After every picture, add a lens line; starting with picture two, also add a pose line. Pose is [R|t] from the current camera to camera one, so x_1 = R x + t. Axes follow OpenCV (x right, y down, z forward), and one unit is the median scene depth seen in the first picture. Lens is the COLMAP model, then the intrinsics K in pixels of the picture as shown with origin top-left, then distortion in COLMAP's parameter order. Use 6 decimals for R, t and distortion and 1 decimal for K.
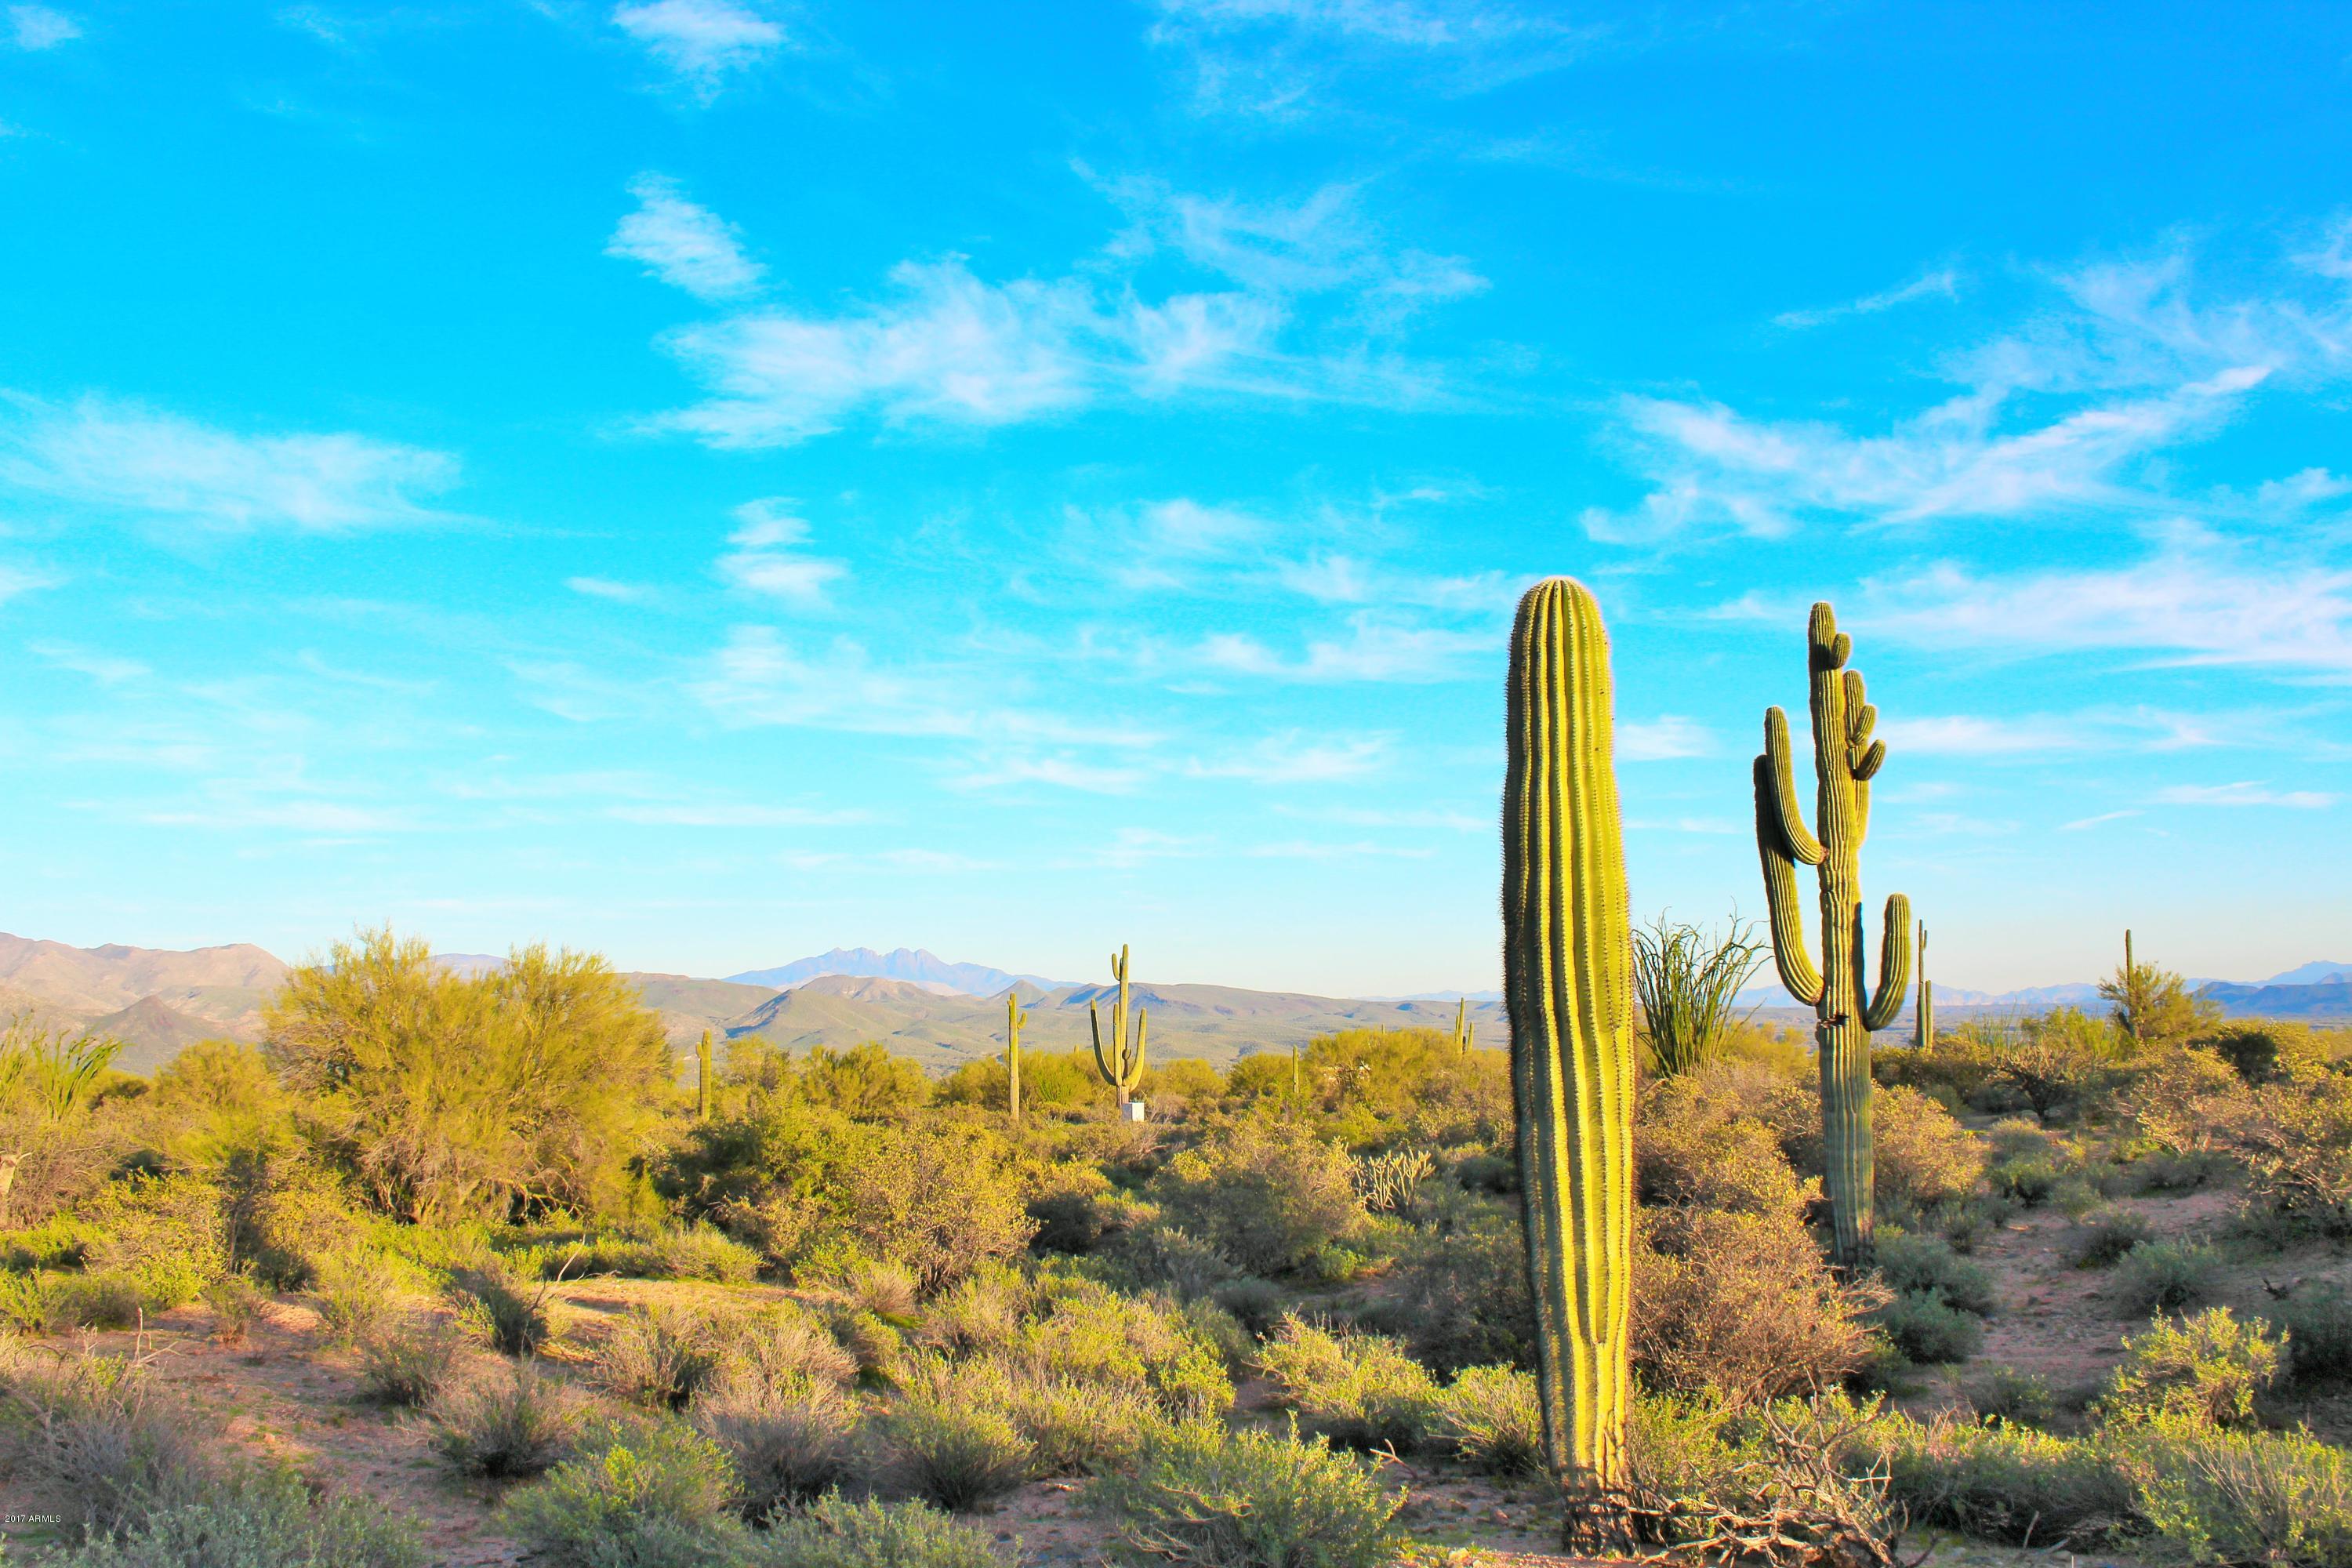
lens RADIAL K [[2078.7, 0, 1178.6], [0, 2078.7, 775.2], [0, 0, 1]] dist [-0.159102, 0.147365]
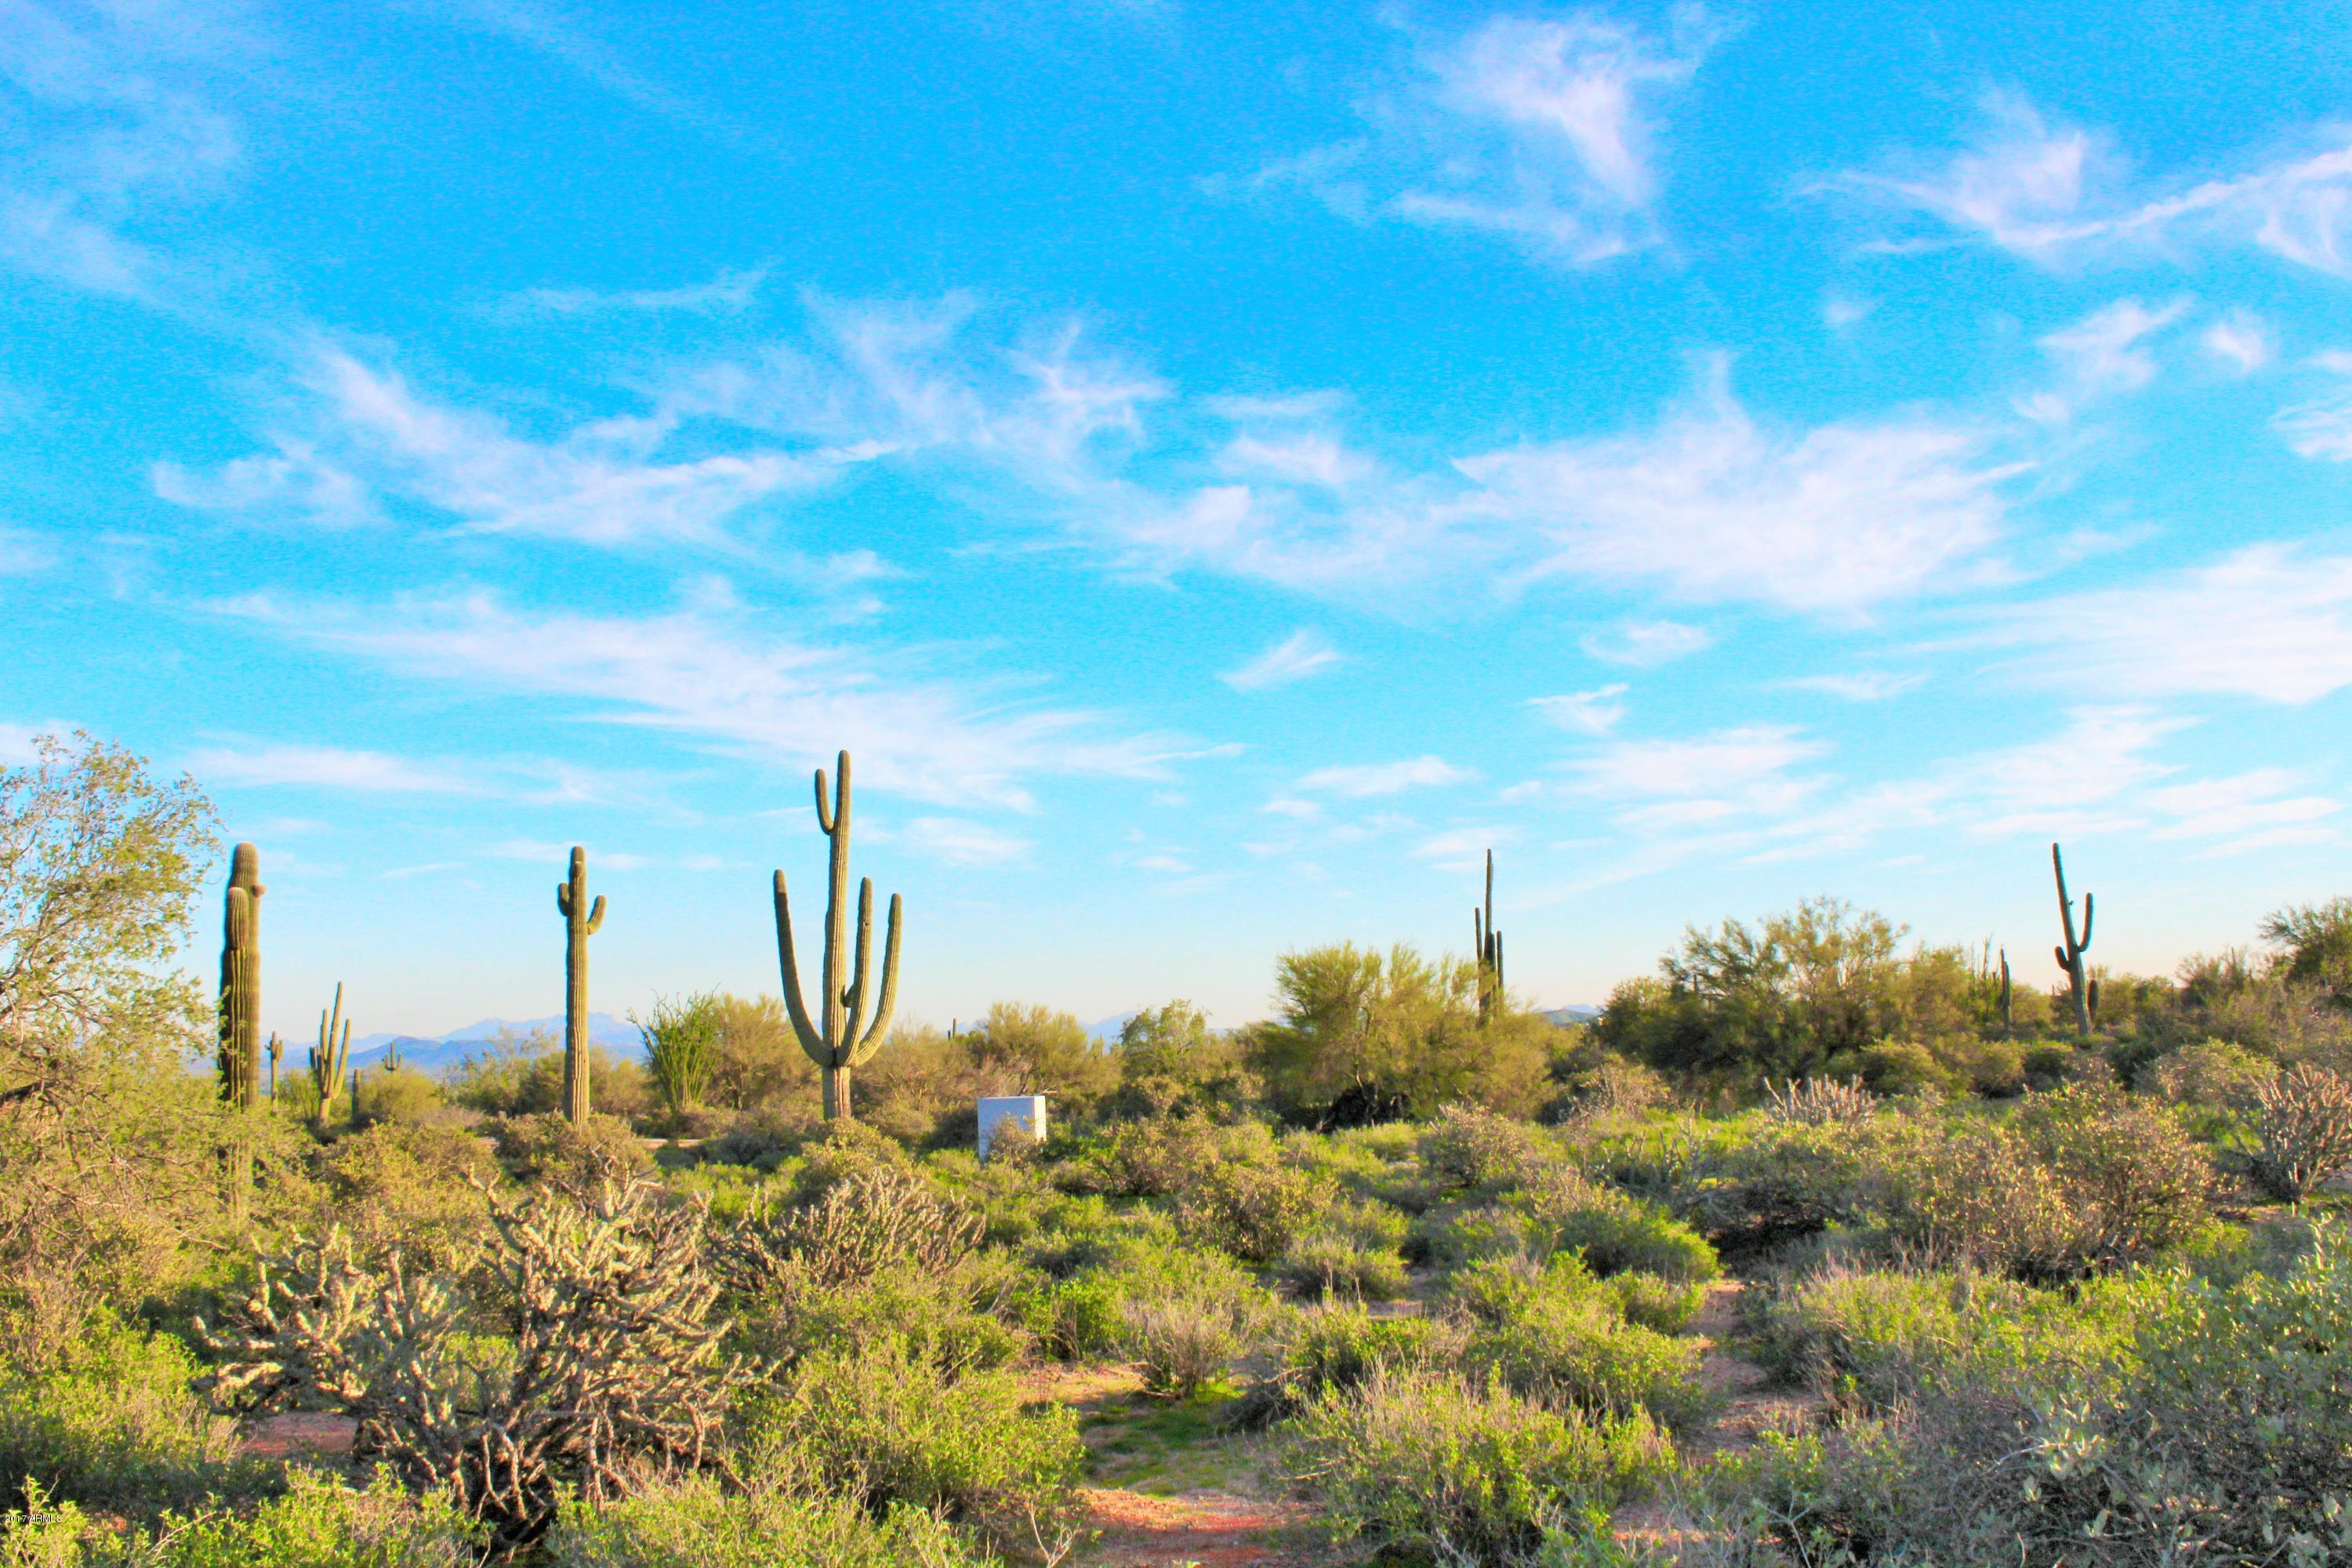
lens RADIAL K [[2078.7, 0, 1174.5], [0, 2078.7, 791.6], [0, 0, 1]] dist [-0.159102, 0.147365]
pose [[0.667136, 0.082451, 0.740359, -0.116698], [-0.068563, 0.996433, -0.049187, 0.017548], [-0.741774, -0.017947, 0.670410, 0.115984]]
